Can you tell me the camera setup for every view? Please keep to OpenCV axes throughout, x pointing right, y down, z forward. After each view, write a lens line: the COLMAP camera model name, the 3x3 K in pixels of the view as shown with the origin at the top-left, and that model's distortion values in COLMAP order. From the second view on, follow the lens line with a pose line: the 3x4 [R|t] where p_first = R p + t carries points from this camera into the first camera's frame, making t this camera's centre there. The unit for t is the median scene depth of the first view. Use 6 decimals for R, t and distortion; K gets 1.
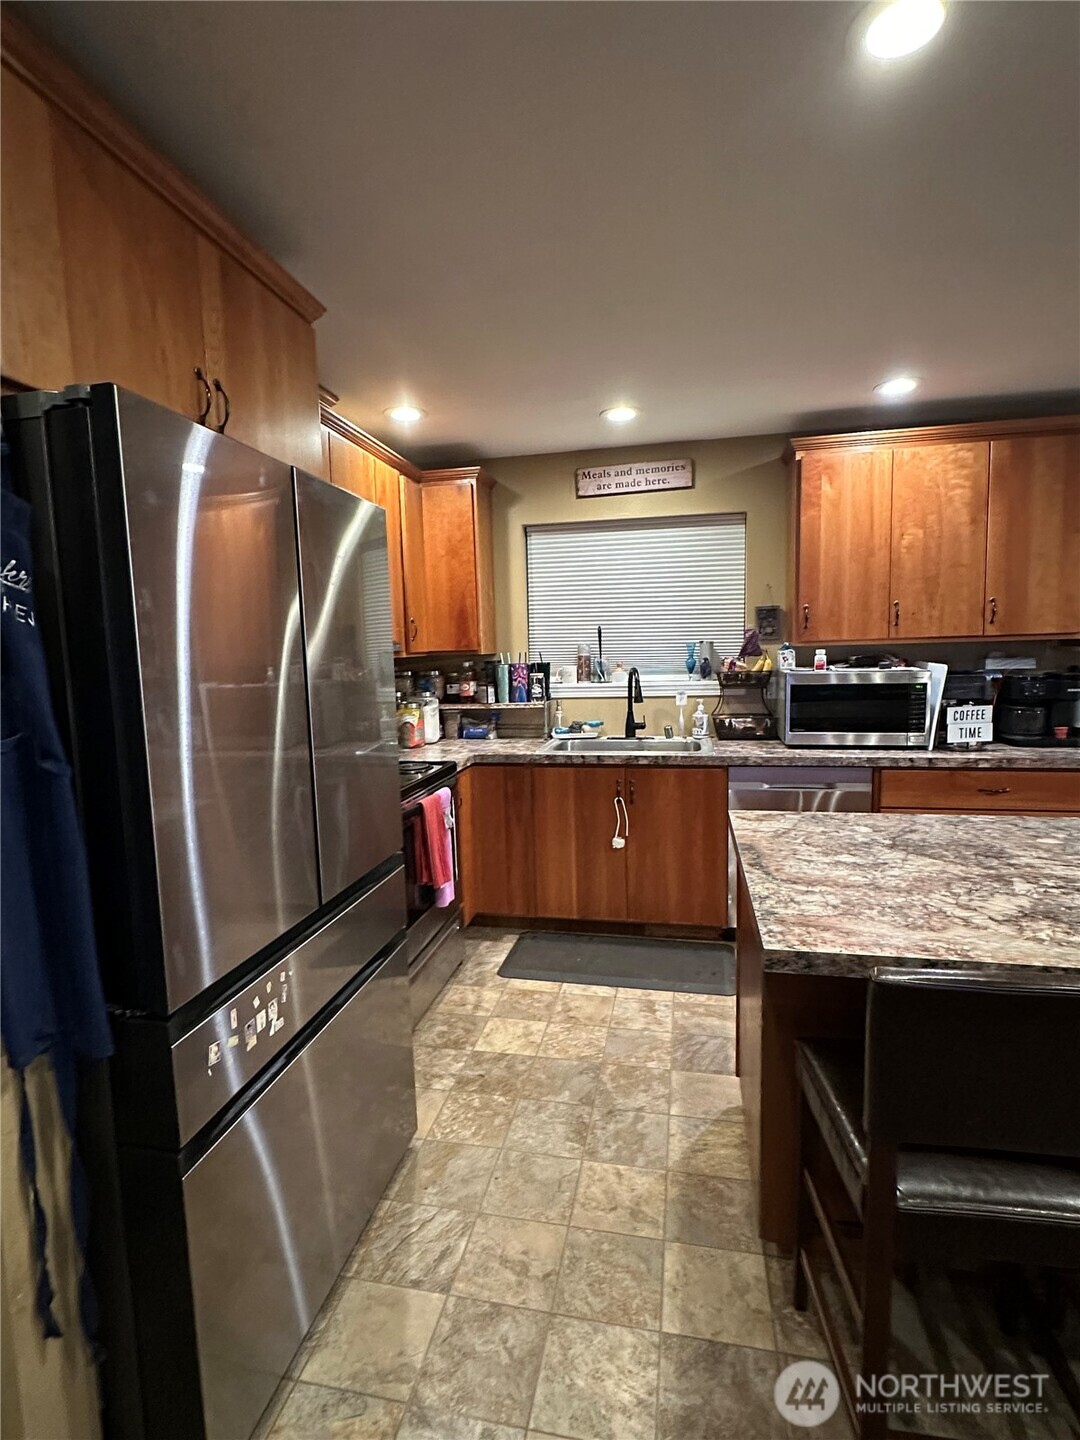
lens RADIAL K [[713.7, 0, 530.9], [0, 713.7, 726.8], [0, 0, 1]] dist [-0.001565, -0.000423]
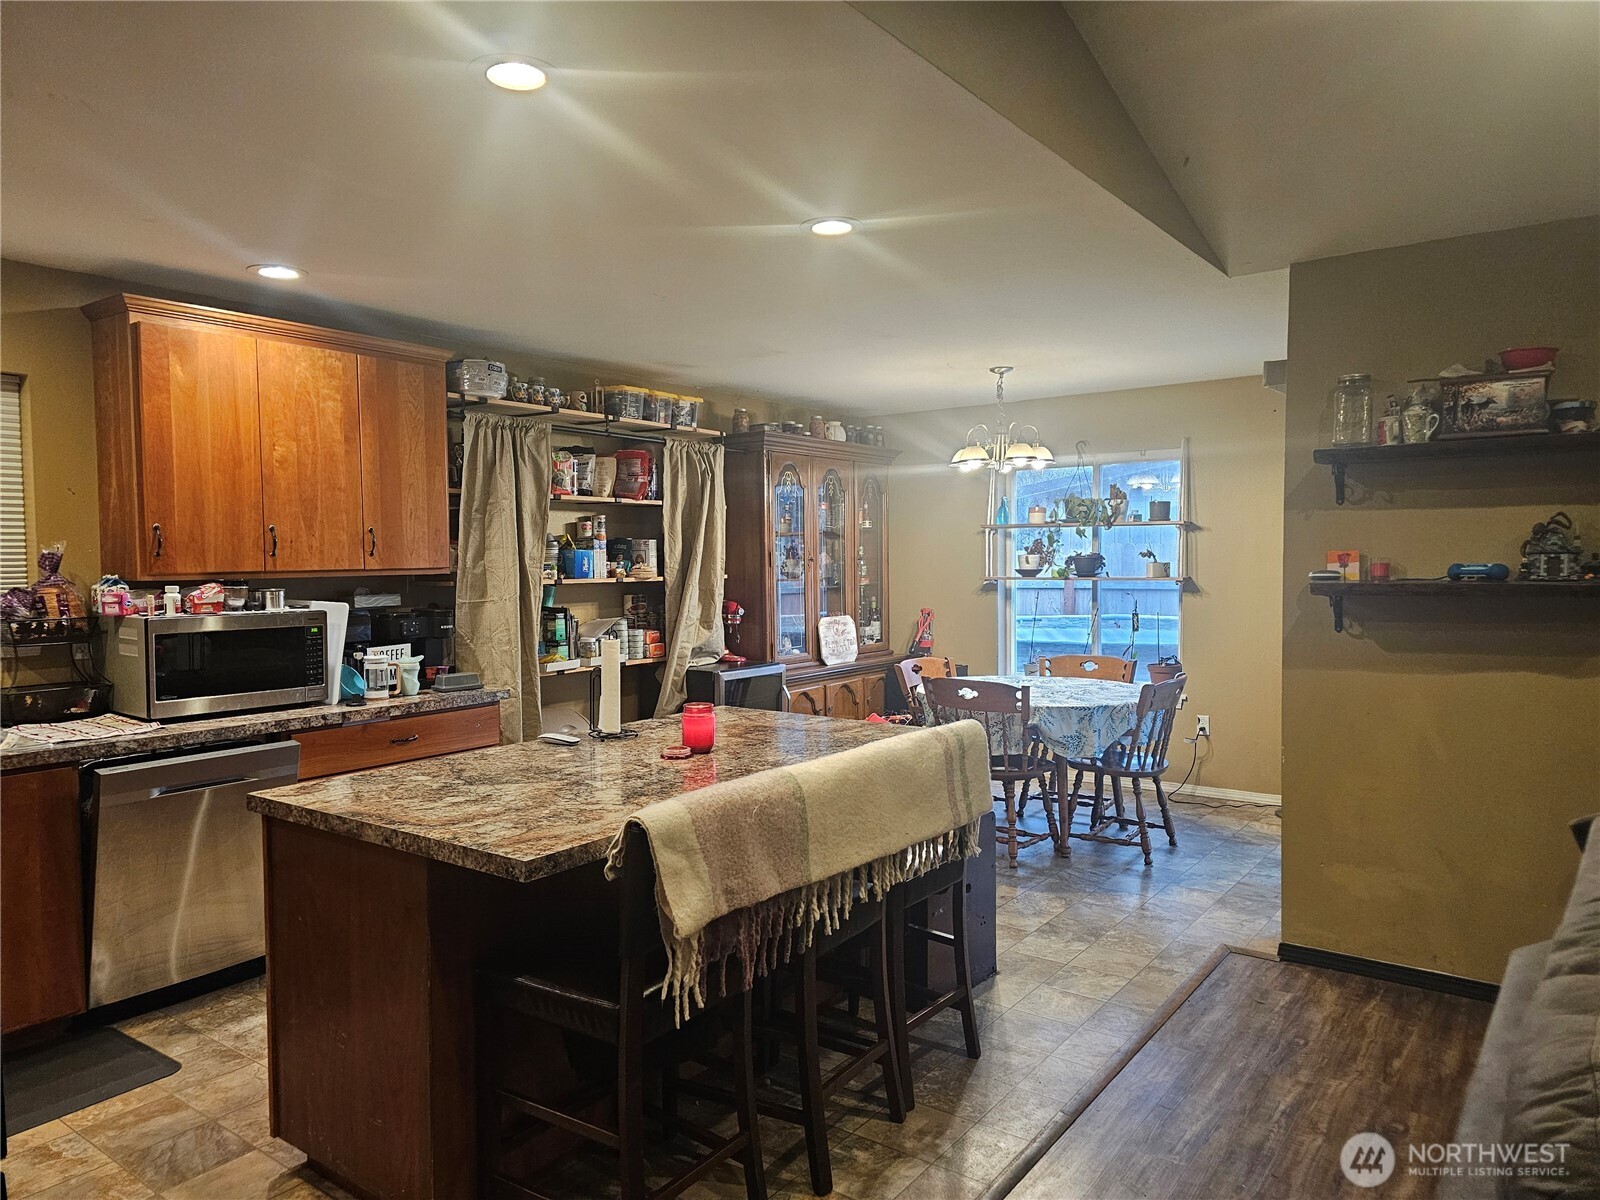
lens RADIAL K [[1101.3, 0, 800.1], [0, 1101.3, 597.8], [0, 0, 1]] dist [0.032944, -0.003832]
pose [[0.415817, -0.013738, 0.909344, -0.390065], [0.094912, 0.995081, -0.028367, -0.002852], [-0.904482, 0.098103, 0.415076, -0.052760]]
